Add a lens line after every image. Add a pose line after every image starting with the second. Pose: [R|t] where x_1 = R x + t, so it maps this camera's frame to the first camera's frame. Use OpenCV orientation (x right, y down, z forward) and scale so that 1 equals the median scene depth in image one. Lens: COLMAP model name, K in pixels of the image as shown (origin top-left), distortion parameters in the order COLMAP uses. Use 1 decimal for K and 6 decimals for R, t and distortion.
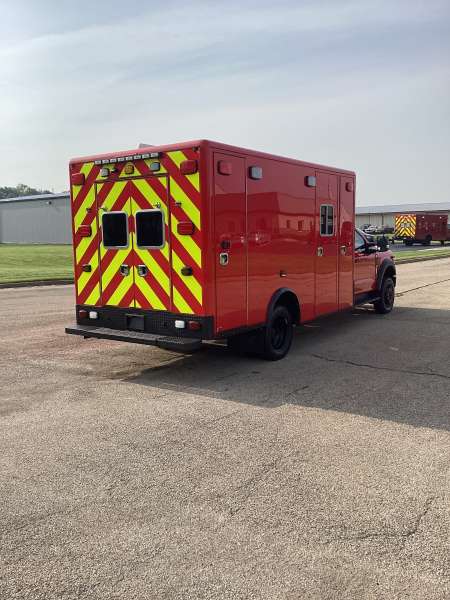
lens RADIAL K [[555.4, 0, 229.5], [0, 555.4, 300.7], [0, 0, 1]] dist [0.057679, 0.000000]
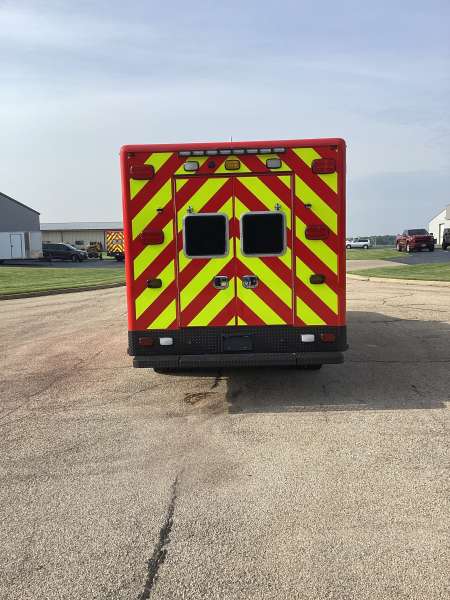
lens RADIAL K [[555.4, 0, 220.3], [0, 555.4, 300.9], [0, 0, 1]] dist [0.057679, 0.000000]
pose [[0.820182, -0.060624, 0.568882, -0.683798], [0.078691, 0.996873, -0.007219, -0.021585], [-0.566665, 0.050686, 0.822387, 0.314459]]
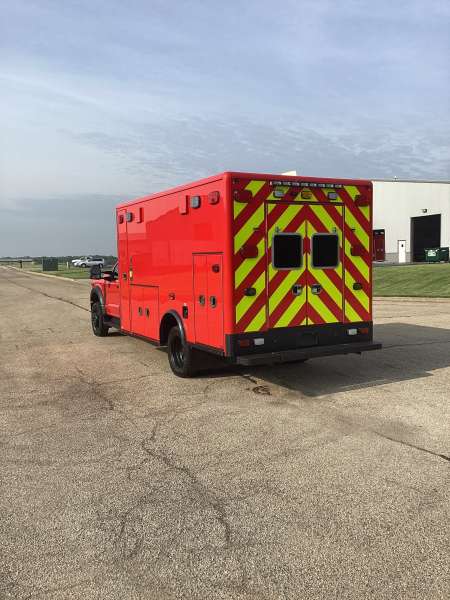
lens RADIAL K [[555.4, 0, 226.1], [0, 555.4, 299.1], [0, 0, 1]] dist [0.057679, 0.000000]
pose [[0.424162, -0.056466, 0.903824, -1.194409], [0.115241, 0.993306, 0.007974, -0.062884], [-0.898224, 0.100776, 0.427830, 0.694396]]
